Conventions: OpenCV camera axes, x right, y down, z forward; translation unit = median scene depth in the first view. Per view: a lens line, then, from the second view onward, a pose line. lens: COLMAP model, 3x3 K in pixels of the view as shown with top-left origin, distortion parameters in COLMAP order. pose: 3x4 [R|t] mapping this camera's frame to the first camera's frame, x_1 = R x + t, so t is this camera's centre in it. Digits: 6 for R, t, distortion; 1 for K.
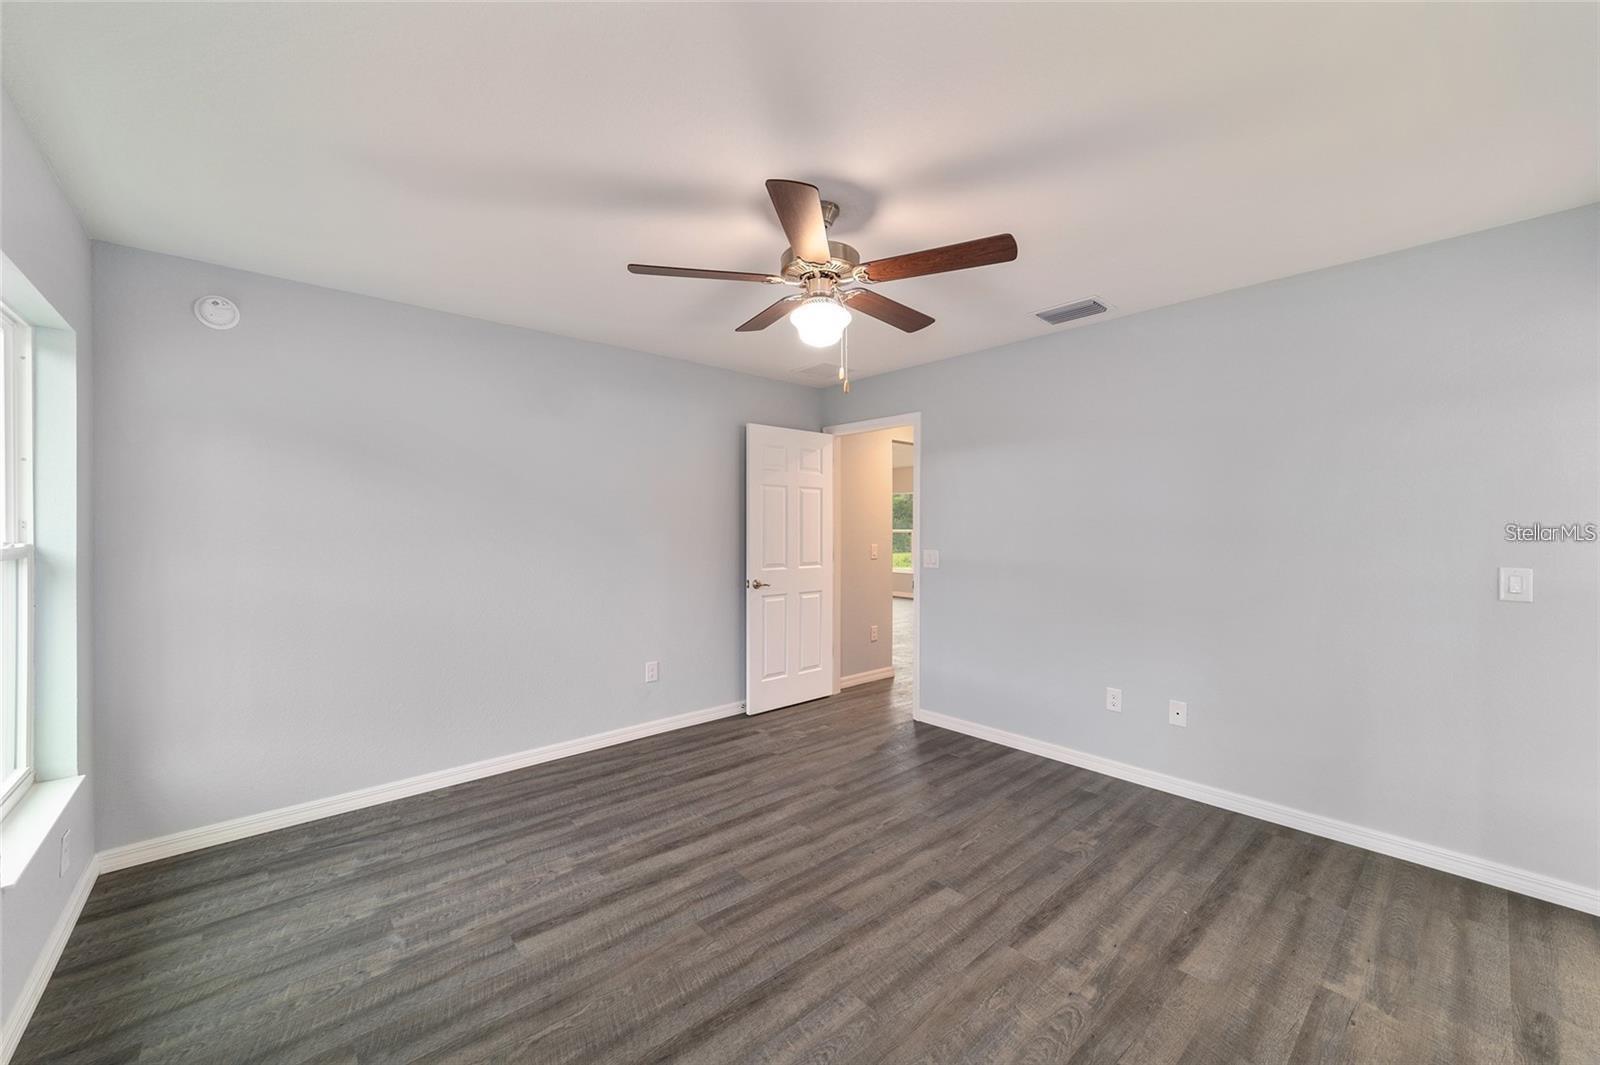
lens RADIAL K [[624.2, 0, 794.1], [0, 624.2, 519.2], [0, 0, 1]] dist [-0.016028, 0.009143]
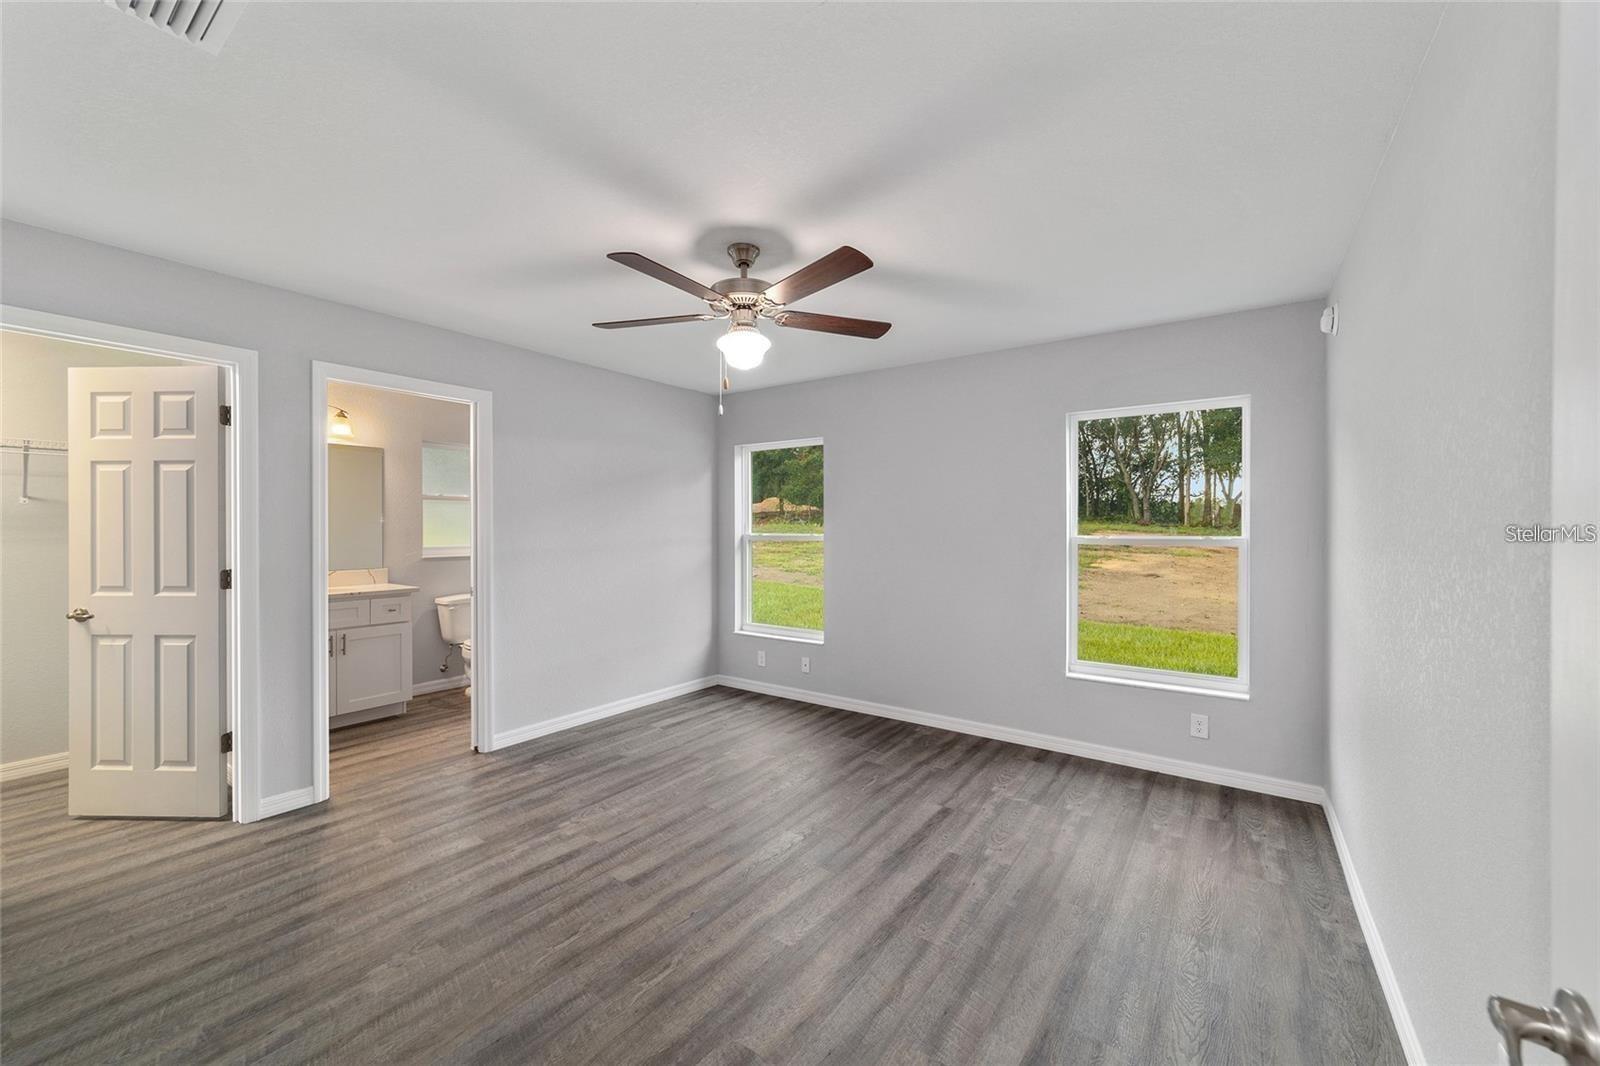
lens RADIAL K [[612.4, 0, 800.0], [0, 612.4, 533.0], [0, 0, 1]] dist [-0.016027, 0.008063]
pose [[-0.973619, 0.001829, -0.228174, 0.164461], [0.002920, 0.999986, -0.004445, 0.023175], [0.228163, -0.004994, -0.973610, 1.761586]]
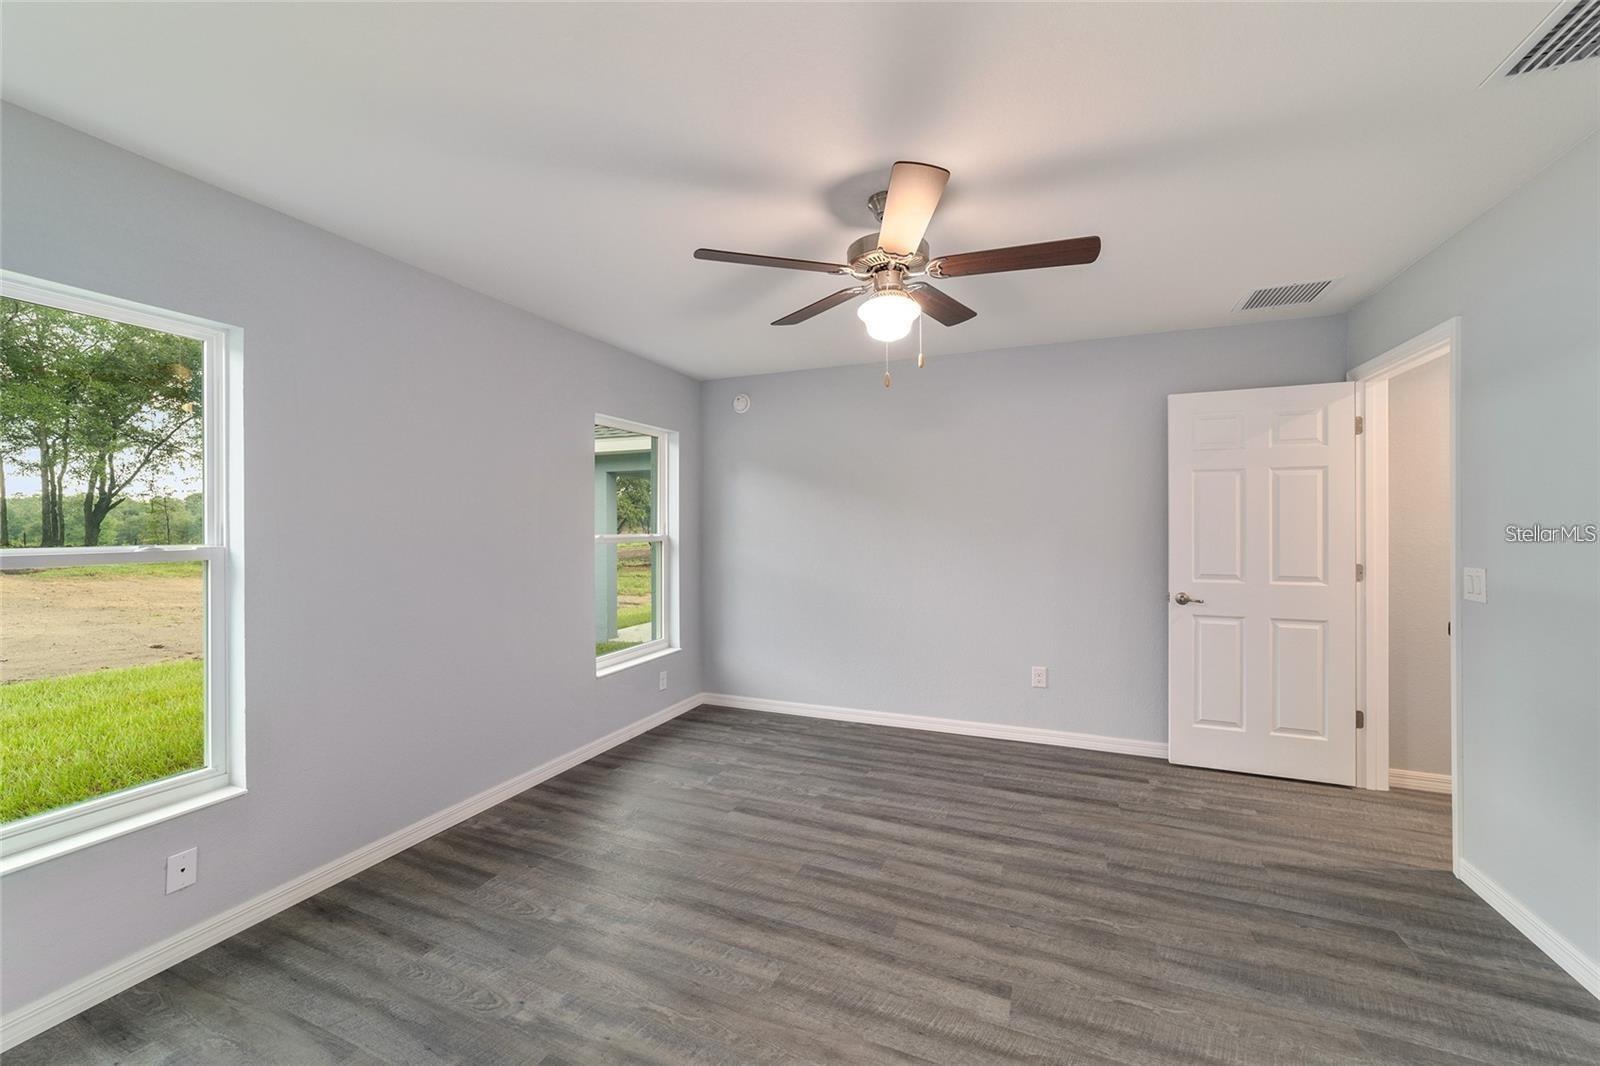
lens RADIAL K [[624.2, 0, 794.1], [0, 624.2, 519.7], [0, 0, 1]] dist [-0.016028, 0.009143]
pose [[0.427365, -0.009457, -0.904030, 0.712545], [0.015631, 0.999873, -0.003070, 0.001140], [0.903944, -0.012819, 0.427459, 0.383104]]
